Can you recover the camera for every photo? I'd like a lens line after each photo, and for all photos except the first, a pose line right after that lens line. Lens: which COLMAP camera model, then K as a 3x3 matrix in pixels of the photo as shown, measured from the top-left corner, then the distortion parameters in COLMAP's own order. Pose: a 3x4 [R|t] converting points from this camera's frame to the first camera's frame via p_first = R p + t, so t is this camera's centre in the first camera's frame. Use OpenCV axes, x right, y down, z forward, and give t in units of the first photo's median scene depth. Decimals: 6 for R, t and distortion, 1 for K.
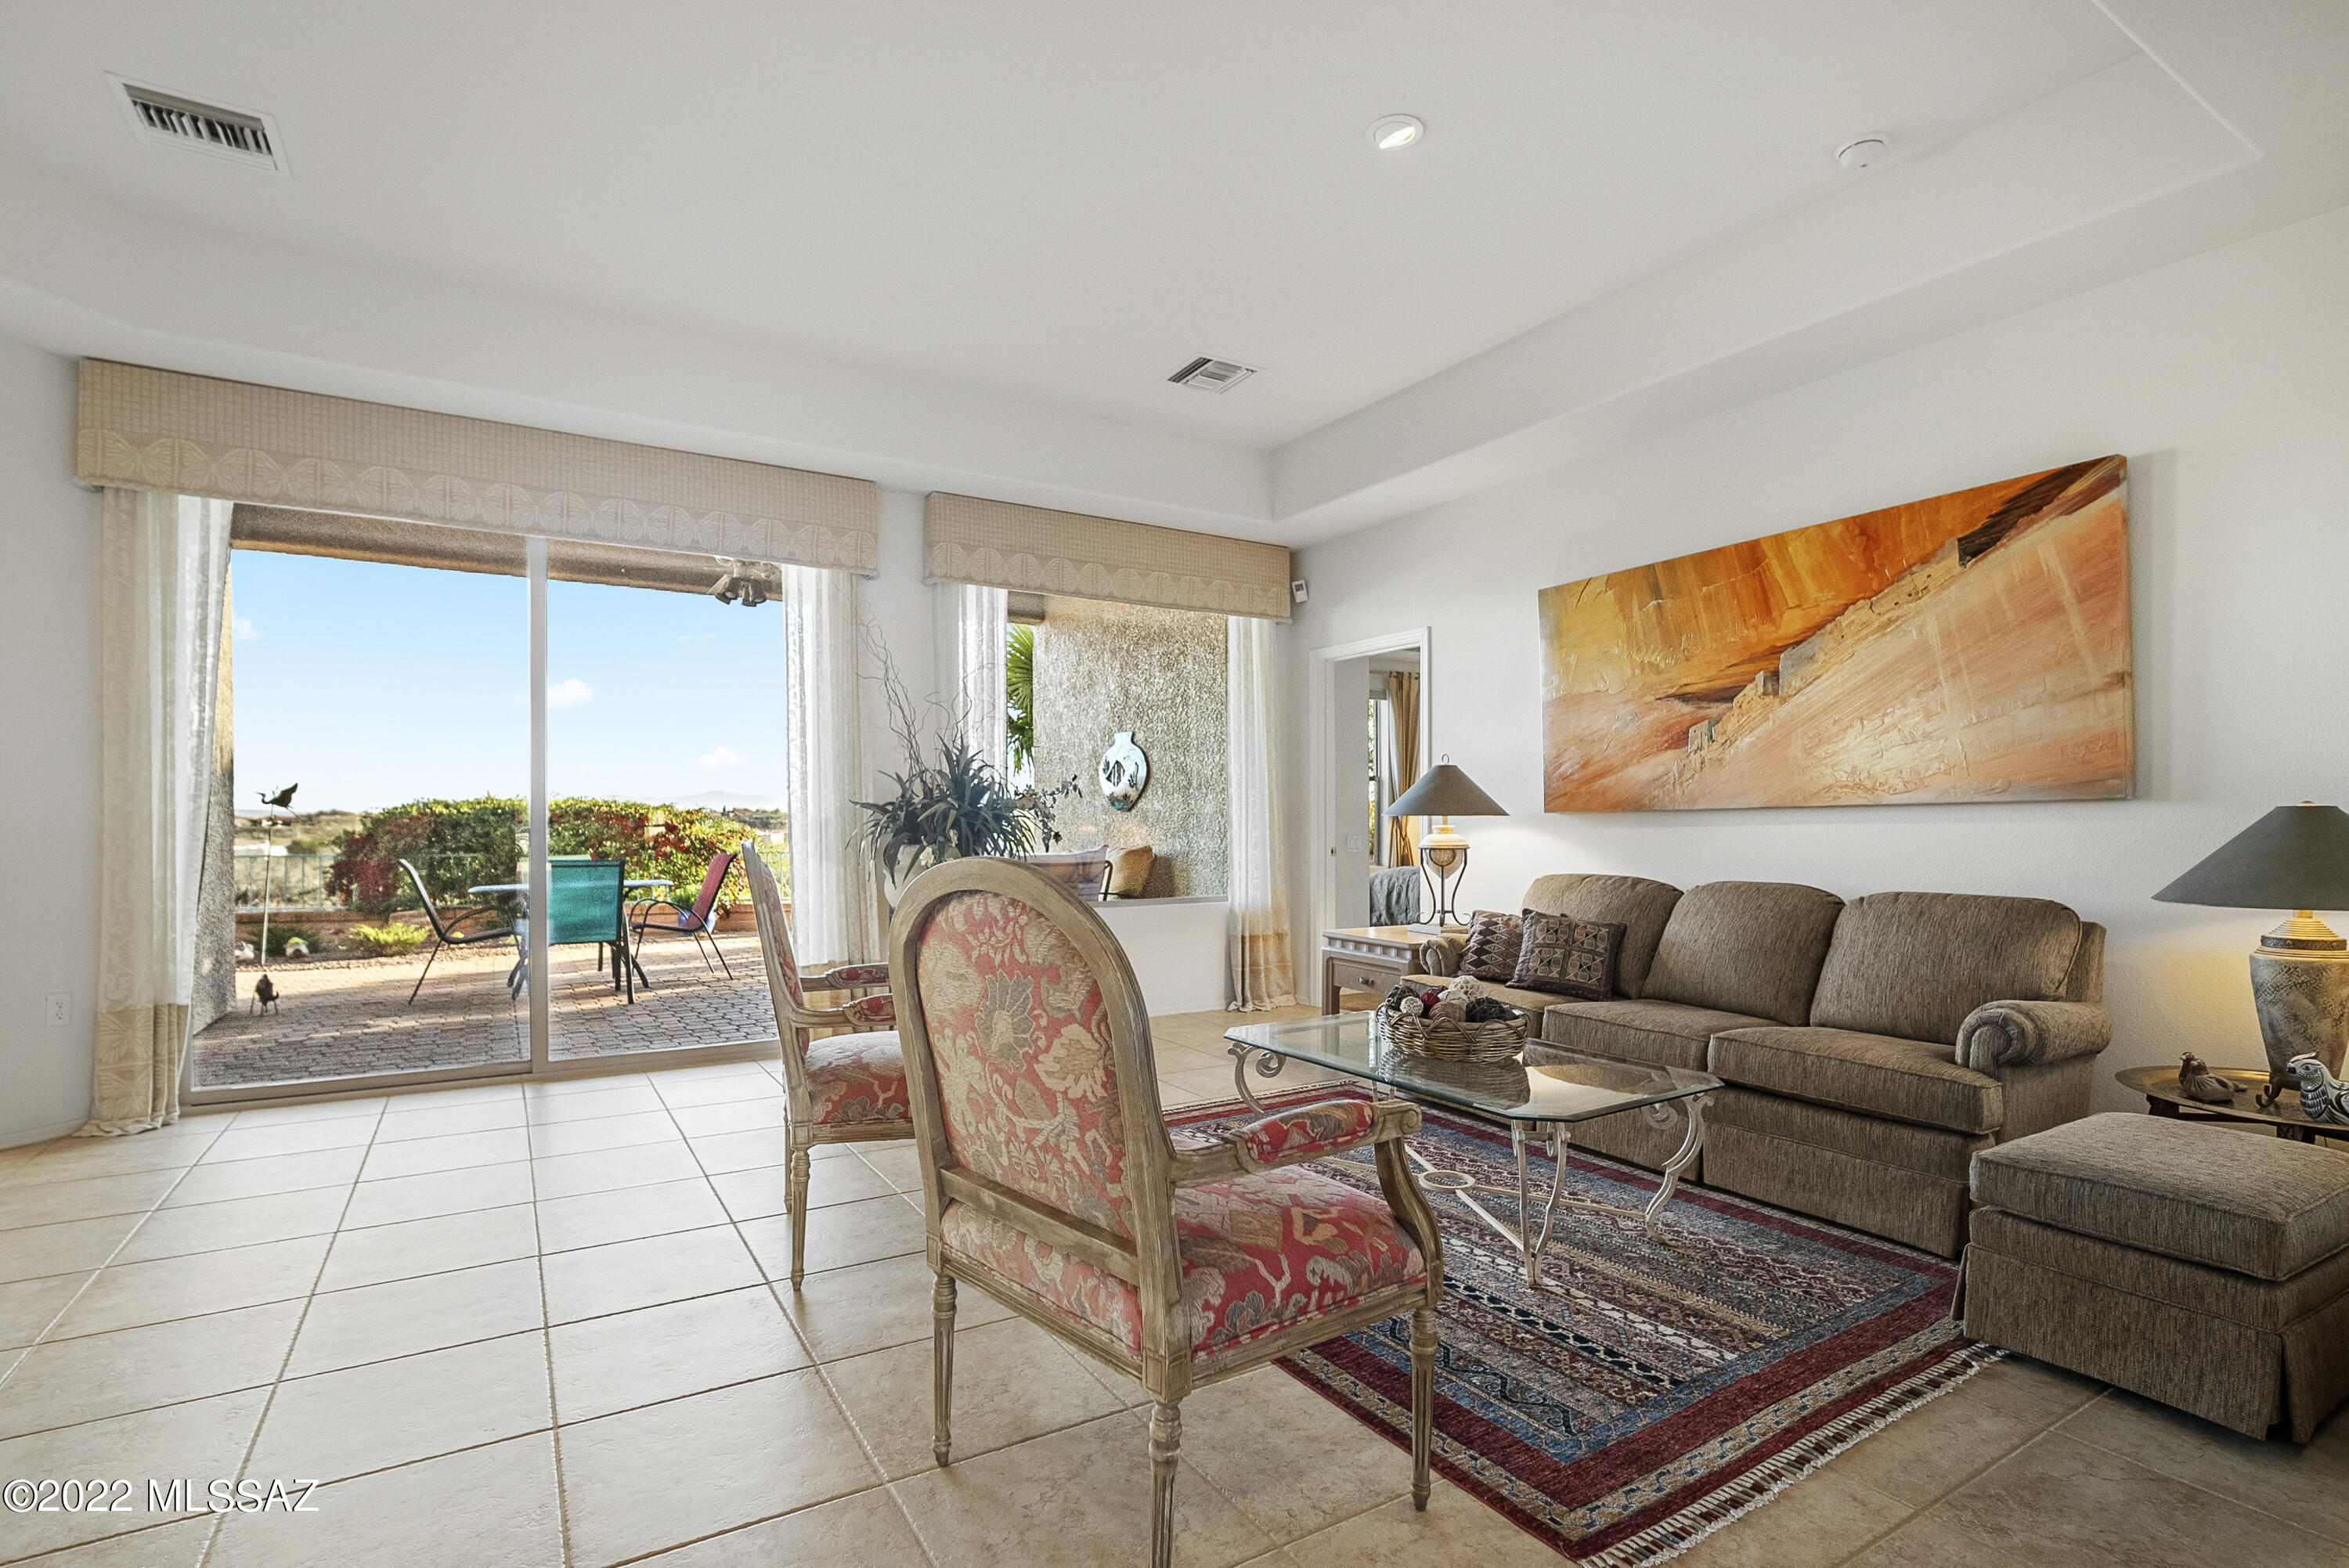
lens RADIAL K [[1089.7, 0, 1161.2], [0, 1089.7, 806.9], [0, 0, 1]] dist [-0.011004, 0.001236]
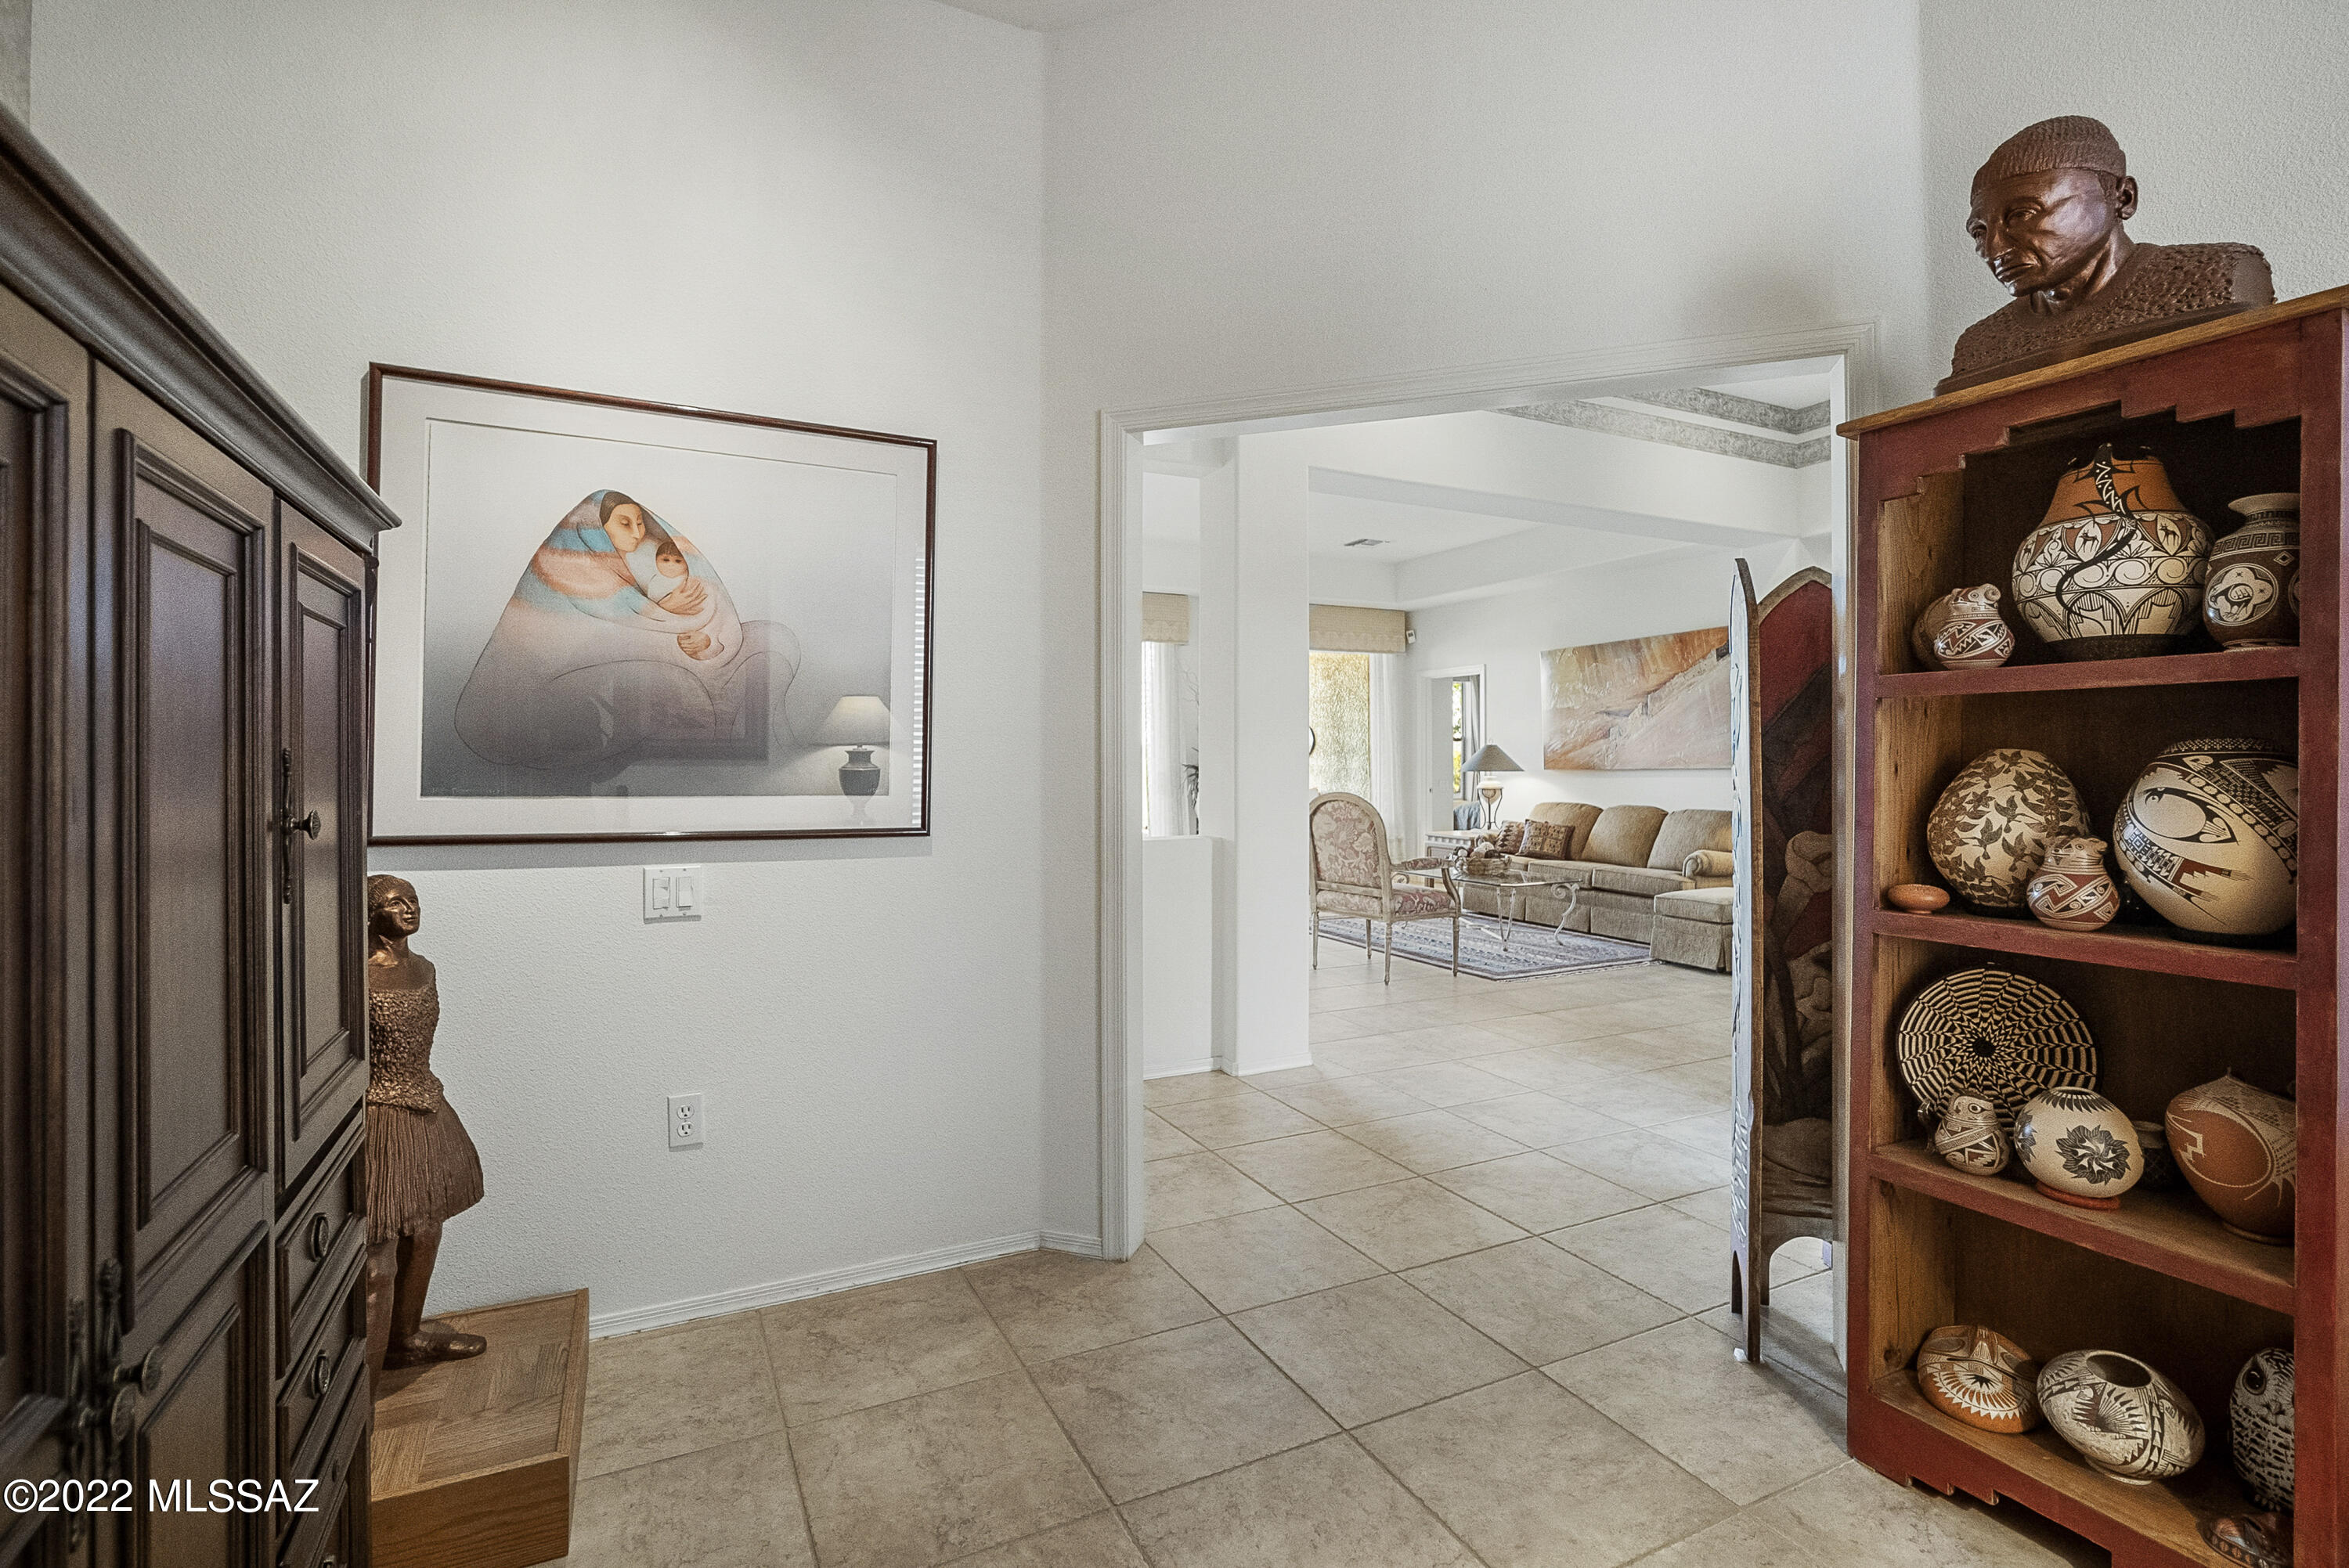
lens RADIAL K [[1089.7, 0, 1202.8], [0, 1089.7, 751.3], [0, 0, 1]] dist [-0.011004, 0.001236]
pose [[0.998715, -0.000893, -0.050669, -0.168157], [0.001126, 0.999989, 0.004578, -0.042739], [0.050664, -0.004629, 0.998705, -1.080453]]
